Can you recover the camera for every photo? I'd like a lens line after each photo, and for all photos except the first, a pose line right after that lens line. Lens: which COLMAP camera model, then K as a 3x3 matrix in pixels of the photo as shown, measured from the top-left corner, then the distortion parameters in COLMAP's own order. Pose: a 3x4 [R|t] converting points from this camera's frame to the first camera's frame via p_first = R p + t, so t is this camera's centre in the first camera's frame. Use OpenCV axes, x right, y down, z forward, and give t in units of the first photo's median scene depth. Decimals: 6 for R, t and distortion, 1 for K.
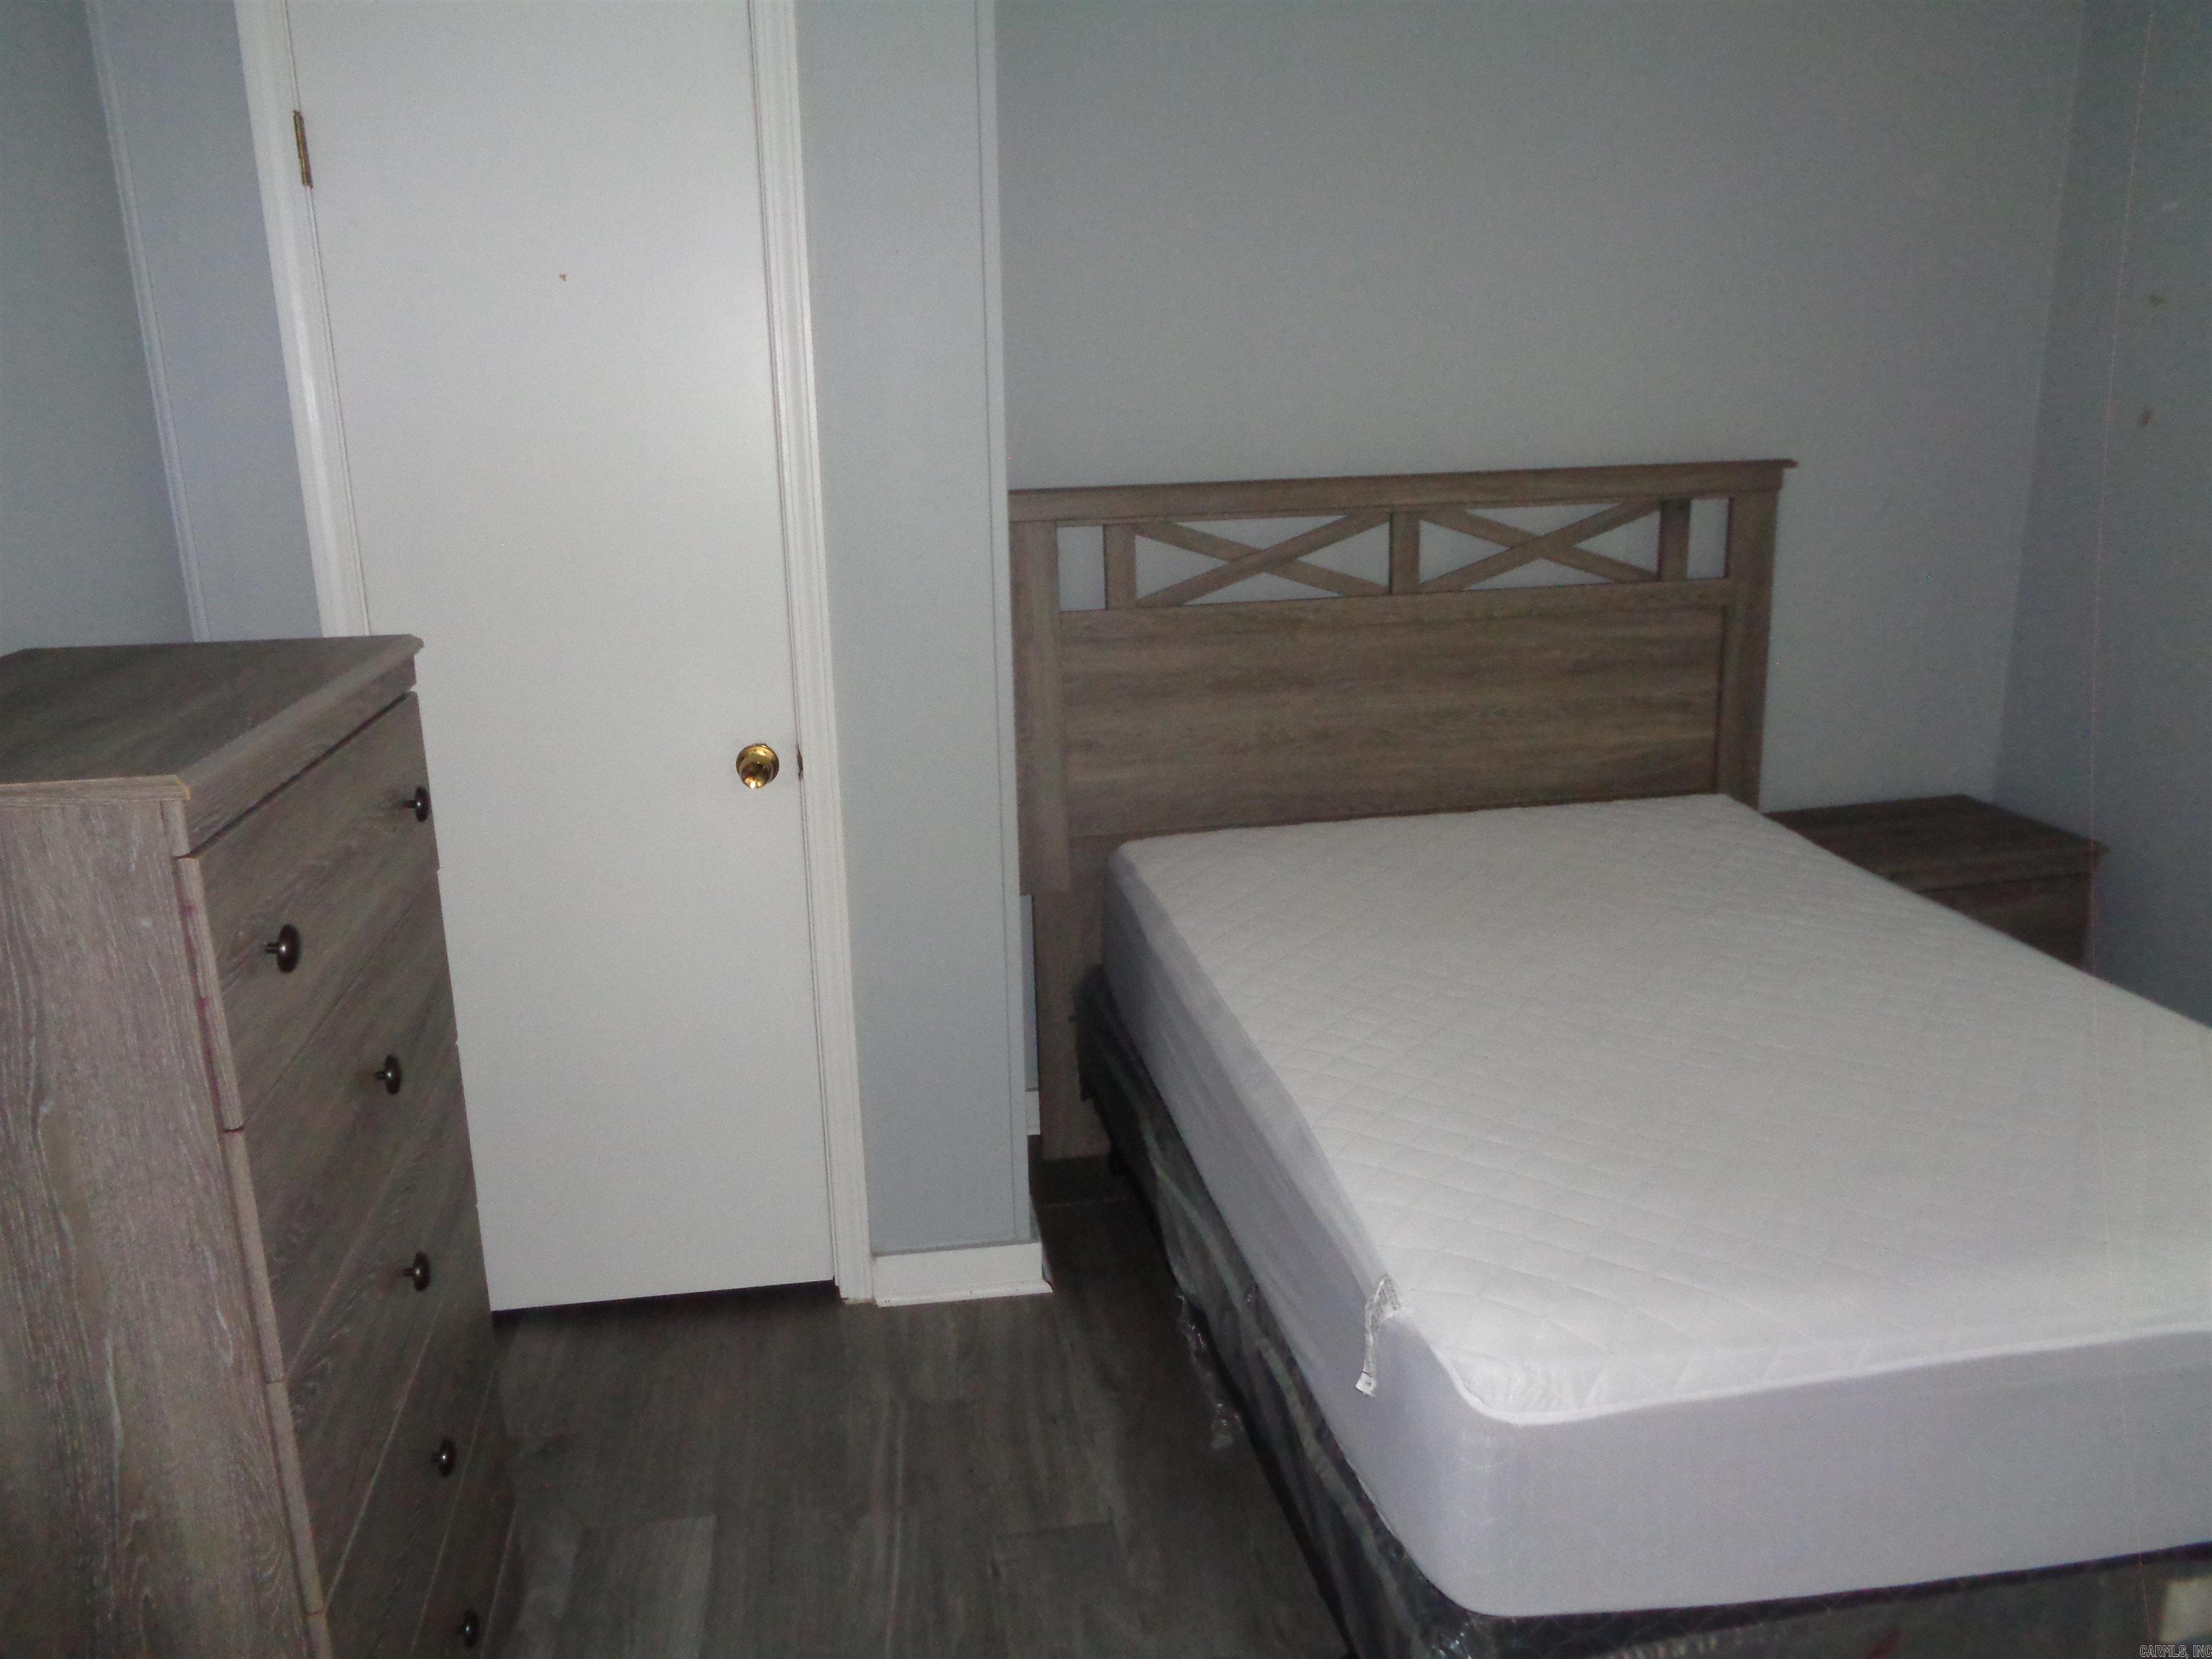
lens RADIAL K [[1637.7, 0, 1106.0], [0, 1637.7, 829.5], [0, 0, 1]] dist [0.003486, -0.002194]
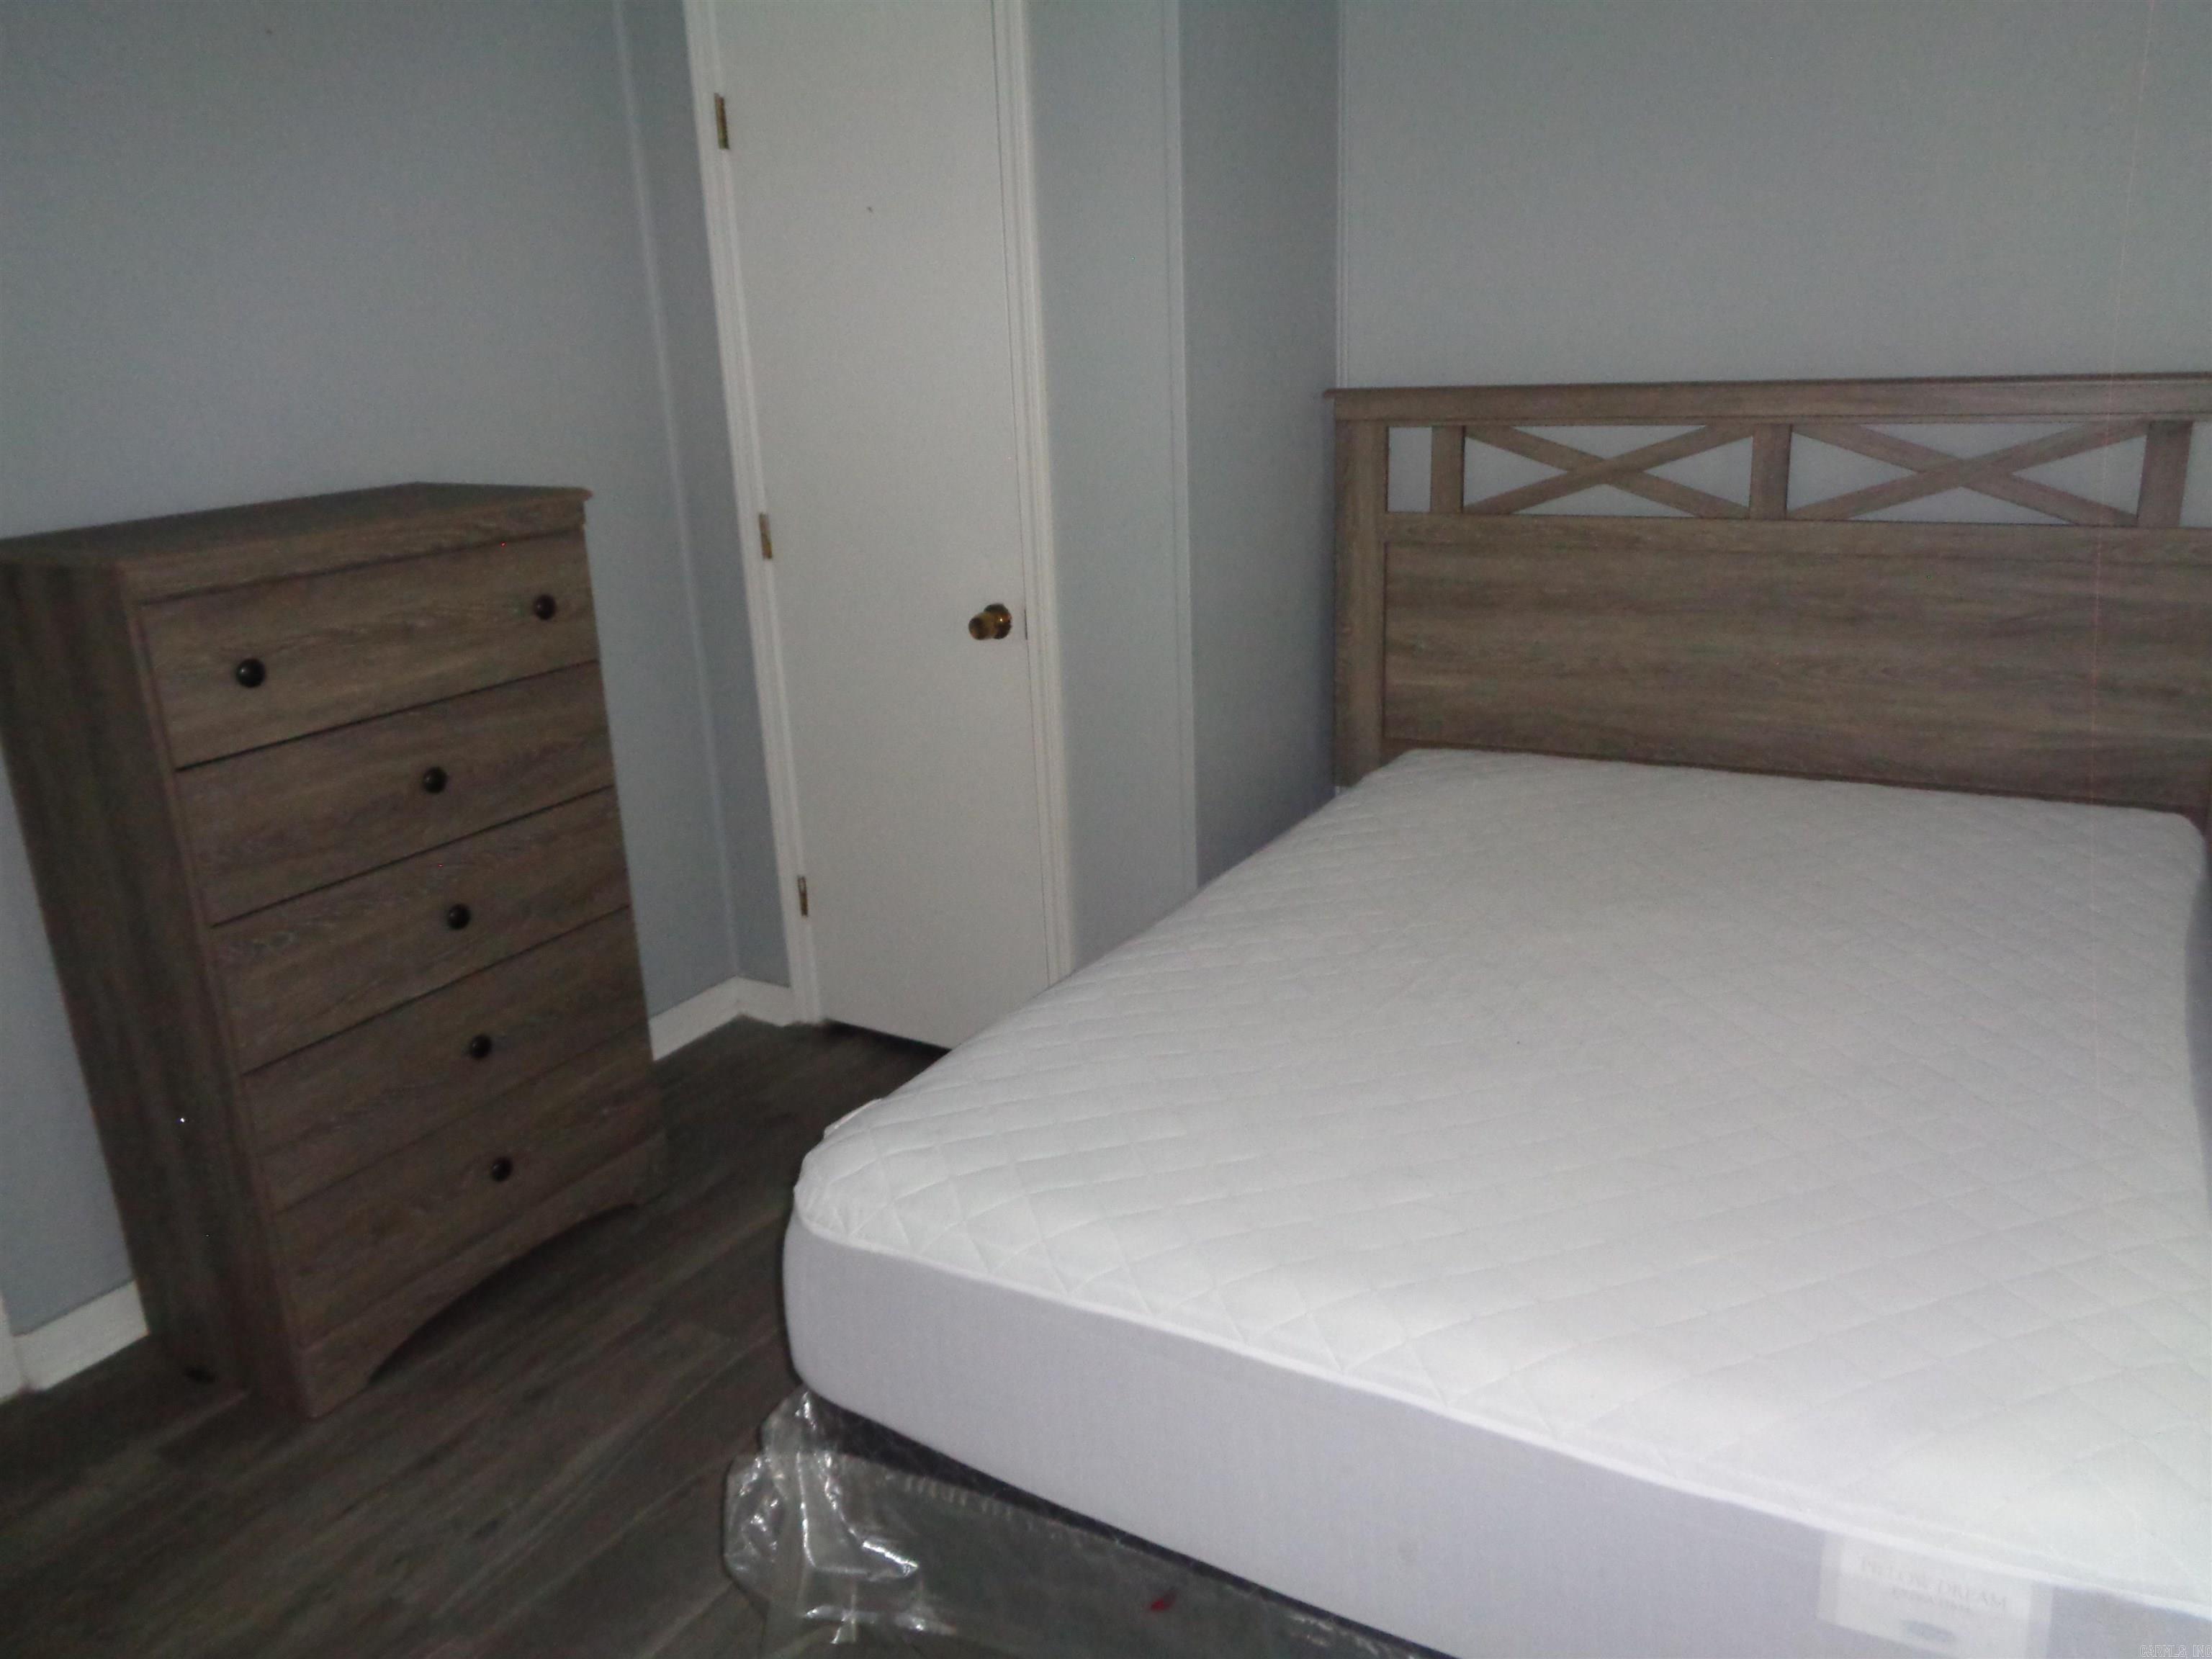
lens RADIAL K [[1637.7, 0, 1106.0], [0, 1637.7, 829.5], [0, 0, 1]] dist [0.003486, -0.002194]
pose [[0.771002, 0.187589, -0.608577, 0.475220], [-0.141743, 0.982209, 0.123185, -0.039583], [0.620858, -0.008714, 0.783874, 0.098278]]
